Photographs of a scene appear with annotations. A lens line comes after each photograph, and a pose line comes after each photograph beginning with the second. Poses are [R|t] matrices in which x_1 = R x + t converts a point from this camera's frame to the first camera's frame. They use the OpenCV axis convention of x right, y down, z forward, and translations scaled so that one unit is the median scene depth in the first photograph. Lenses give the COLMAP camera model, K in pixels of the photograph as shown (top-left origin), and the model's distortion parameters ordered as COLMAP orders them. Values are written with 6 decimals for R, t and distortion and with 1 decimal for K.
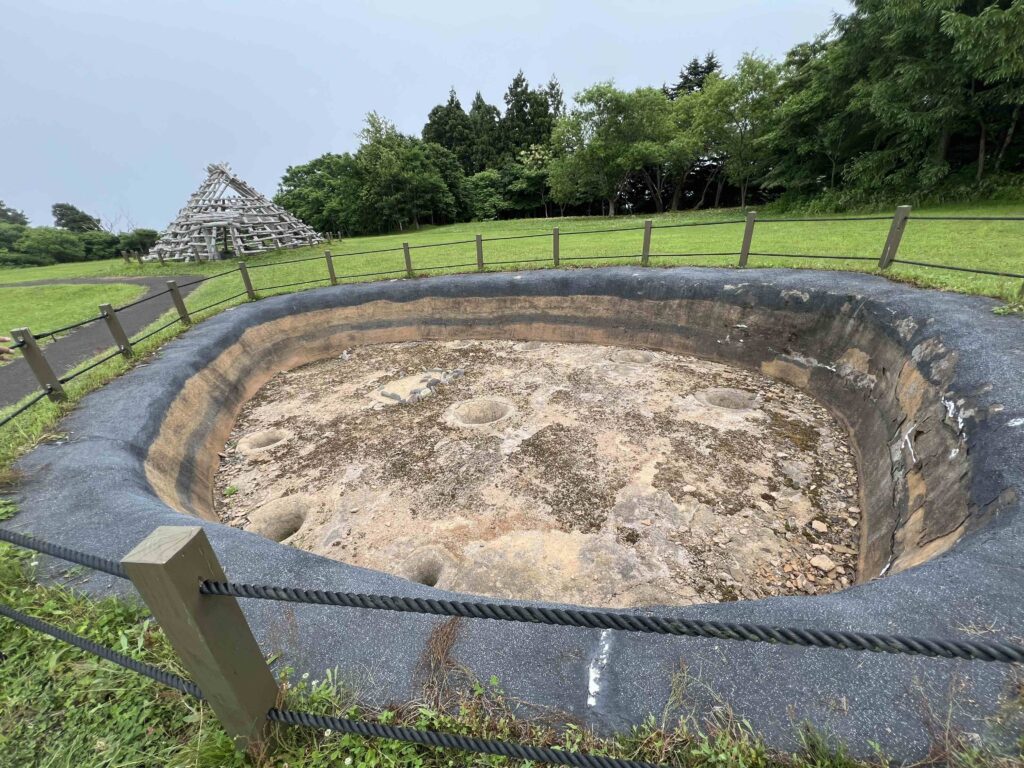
lens RADIAL K [[413.3, 0, 511.0], [0, 413.3, 380.9], [0, 0, 1]] dist [-0.001564, 0.000280]
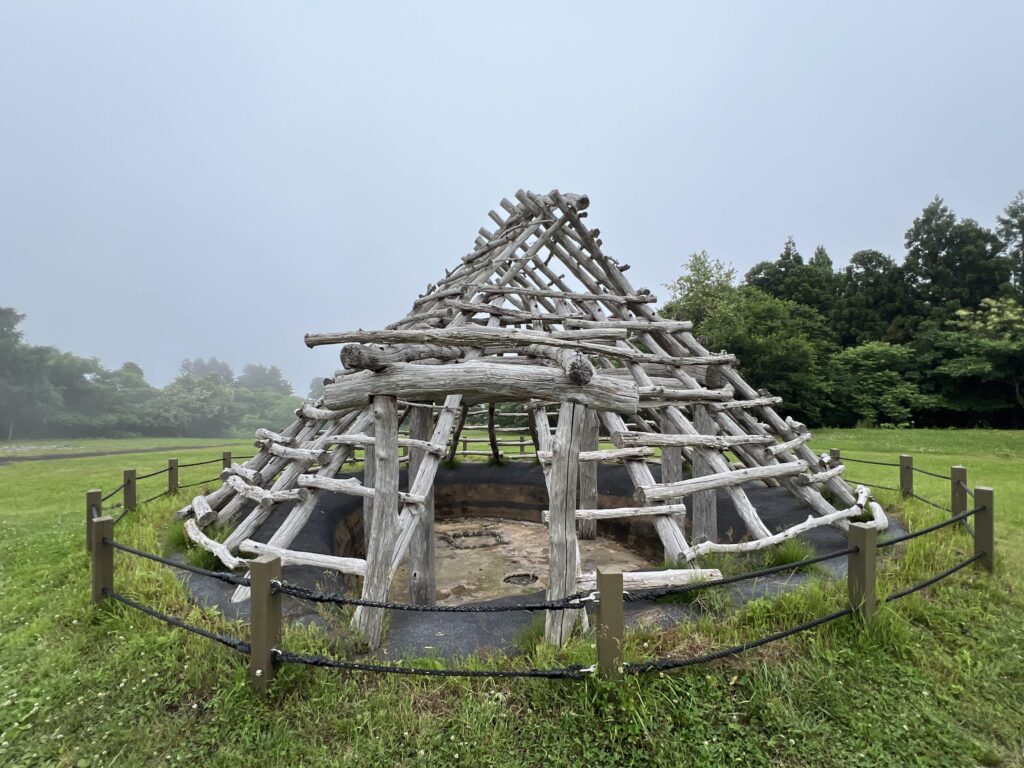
lens RADIAL K [[505.1, 0, 517.3], [0, 505.1, 385.1], [0, 0, 1]] dist [-0.001573, 0.000034]
pose [[0.904970, 0.041243, -0.423471, -0.210173], [-0.213933, 0.904434, -0.369096, -0.105192], [0.367779, 0.424615, 0.827309, 0.289561]]
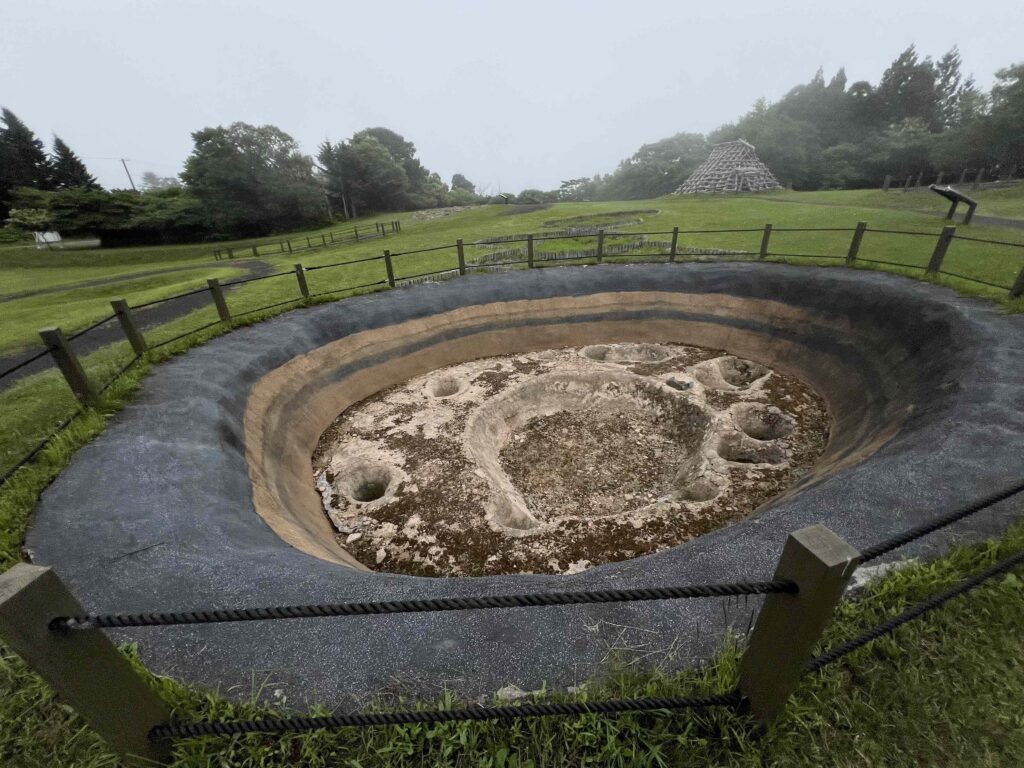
lens RADIAL K [[413.3, 0, 512.0], [0, 413.3, 385.8], [0, 0, 1]] dist [-0.001564, 0.000280]
pose [[0.866872, 0.236987, -0.438599, -0.193847], [-0.215568, 0.971472, 0.098854, 0.200873], [0.449514, 0.008854, 0.893229, -0.378617]]
